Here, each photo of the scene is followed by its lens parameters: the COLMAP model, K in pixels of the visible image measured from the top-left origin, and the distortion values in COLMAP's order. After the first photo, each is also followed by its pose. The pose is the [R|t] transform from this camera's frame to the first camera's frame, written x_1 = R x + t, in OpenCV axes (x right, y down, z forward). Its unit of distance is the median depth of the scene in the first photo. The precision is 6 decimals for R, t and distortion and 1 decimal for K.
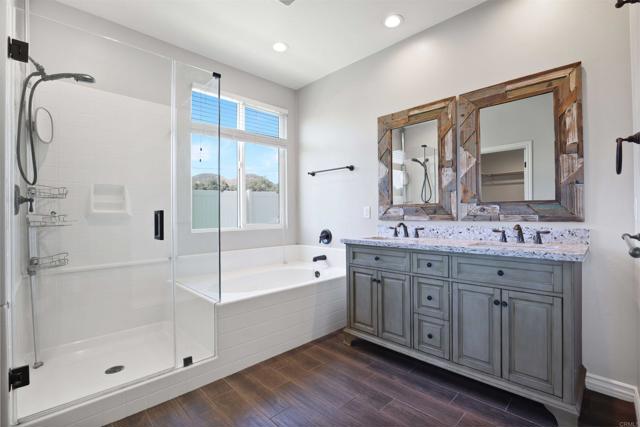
lens RADIAL K [[291.3, 0, 317.6], [0, 291.3, 213.1], [0, 0, 1]] dist [-0.000122, -0.000114]
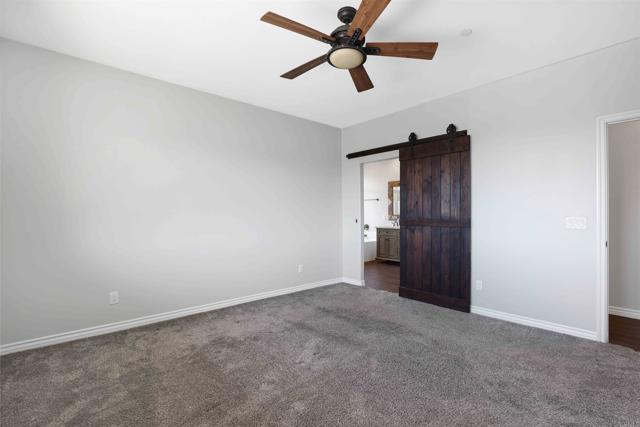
lens RADIAL K [[291.3, 0, 322.8], [0, 291.3, 214.2], [0, 0, 1]] dist [-0.000122, -0.000114]
pose [[0.999256, -0.000028, -0.038576, -0.374937], [0.000140, 0.999996, 0.002901, -0.052319], [0.038575, -0.002904, 0.999251, -2.214274]]
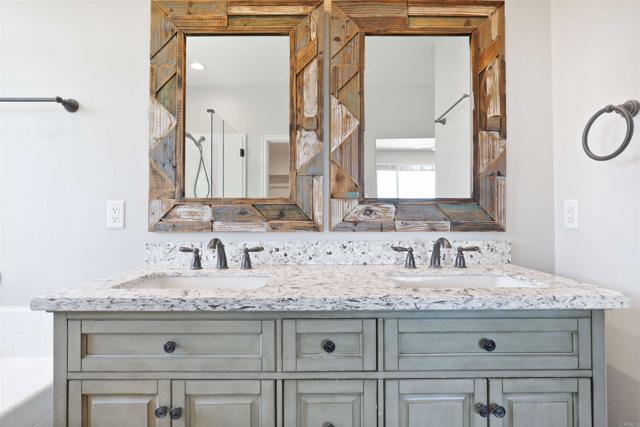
lens RADIAL K [[317.9, 0, 319.0], [0, 317.9, 210.6], [0, 0, 1]] dist [-0.006966, 0.000702]
pose [[0.681143, 0.021867, 0.731824, 0.045461], [-0.007730, 0.999713, -0.022677, 0.000864], [-0.732110, 0.009789, 0.681116, 0.635779]]
